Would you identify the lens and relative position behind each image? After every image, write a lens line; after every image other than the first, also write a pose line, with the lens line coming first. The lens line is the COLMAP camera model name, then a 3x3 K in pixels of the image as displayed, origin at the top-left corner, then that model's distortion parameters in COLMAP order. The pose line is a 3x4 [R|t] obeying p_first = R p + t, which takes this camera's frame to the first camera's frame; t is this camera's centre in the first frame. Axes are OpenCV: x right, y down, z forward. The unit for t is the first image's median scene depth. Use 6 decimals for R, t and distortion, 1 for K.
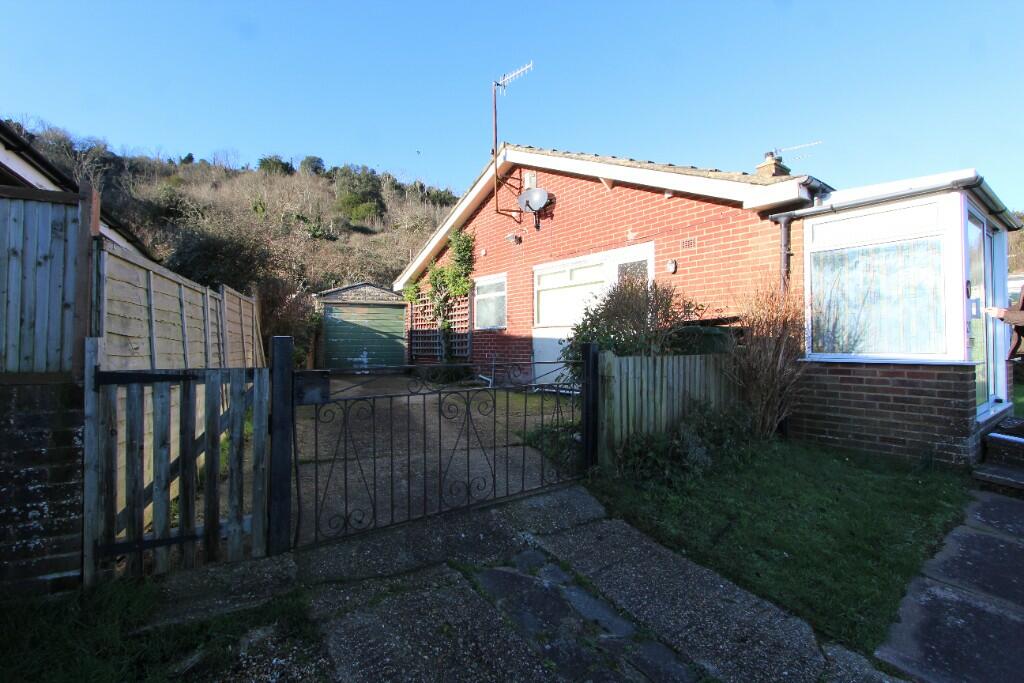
lens RADIAL K [[478.4, 0, 510.0], [0, 478.4, 340.2], [0, 0, 1]] dist [-0.024658, 0.000199]
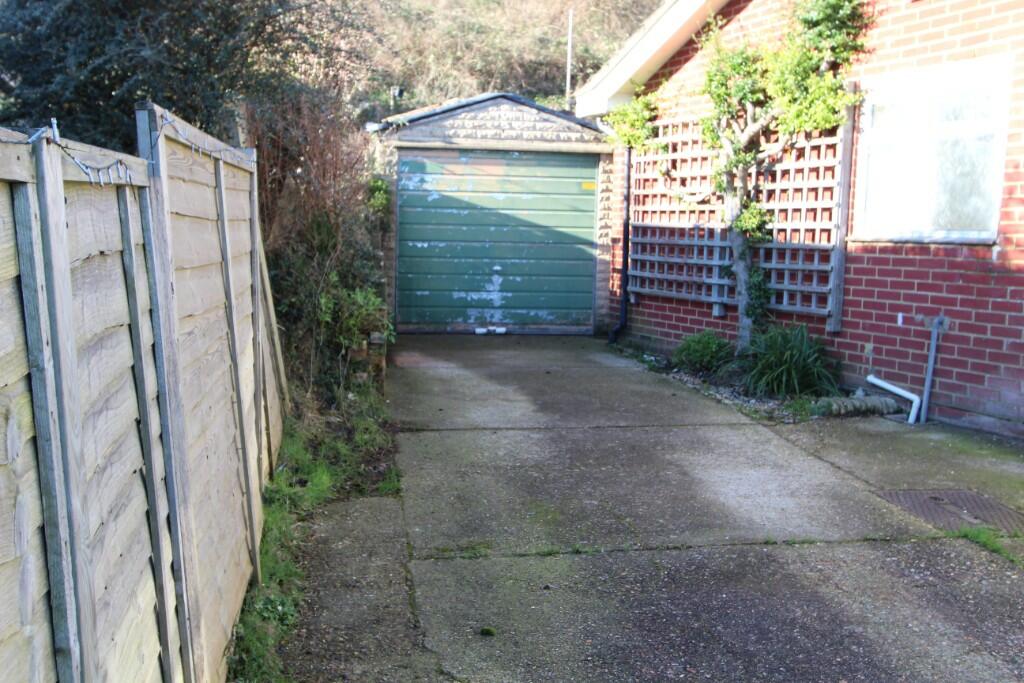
lens RADIAL K [[996.5, 0, 511.7], [0, 996.5, 340.5], [0, 0, 1]] dist [0.007904, 0.000000]
pose [[0.978866, 0.042269, -0.200085, -0.245847], [-0.017090, 0.991891, 0.125934, -0.050269], [0.203786, -0.119853, 0.971651, 0.406366]]
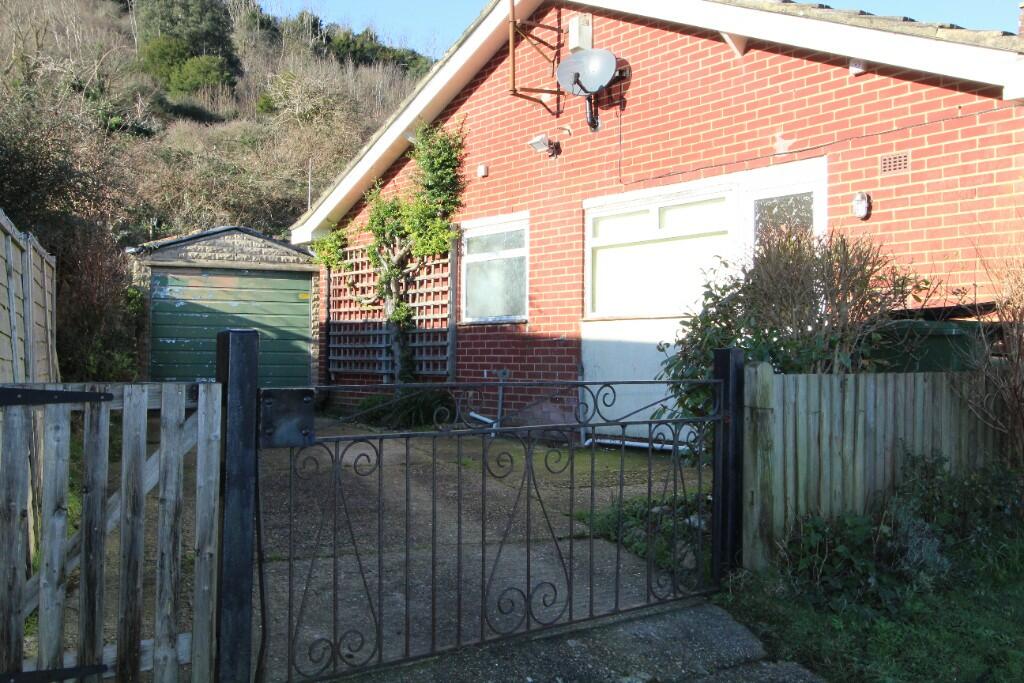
lens RADIAL K [[996.5, 0, 508.5], [0, 996.5, 337.0], [0, 0, 1]] dist [0.007904, 0.000000]
pose [[0.999851, 0.009605, 0.014361, -0.058208], [-0.009473, 0.999912, -0.009253, 0.003196], [-0.014449, 0.009115, 0.999854, -0.083272]]
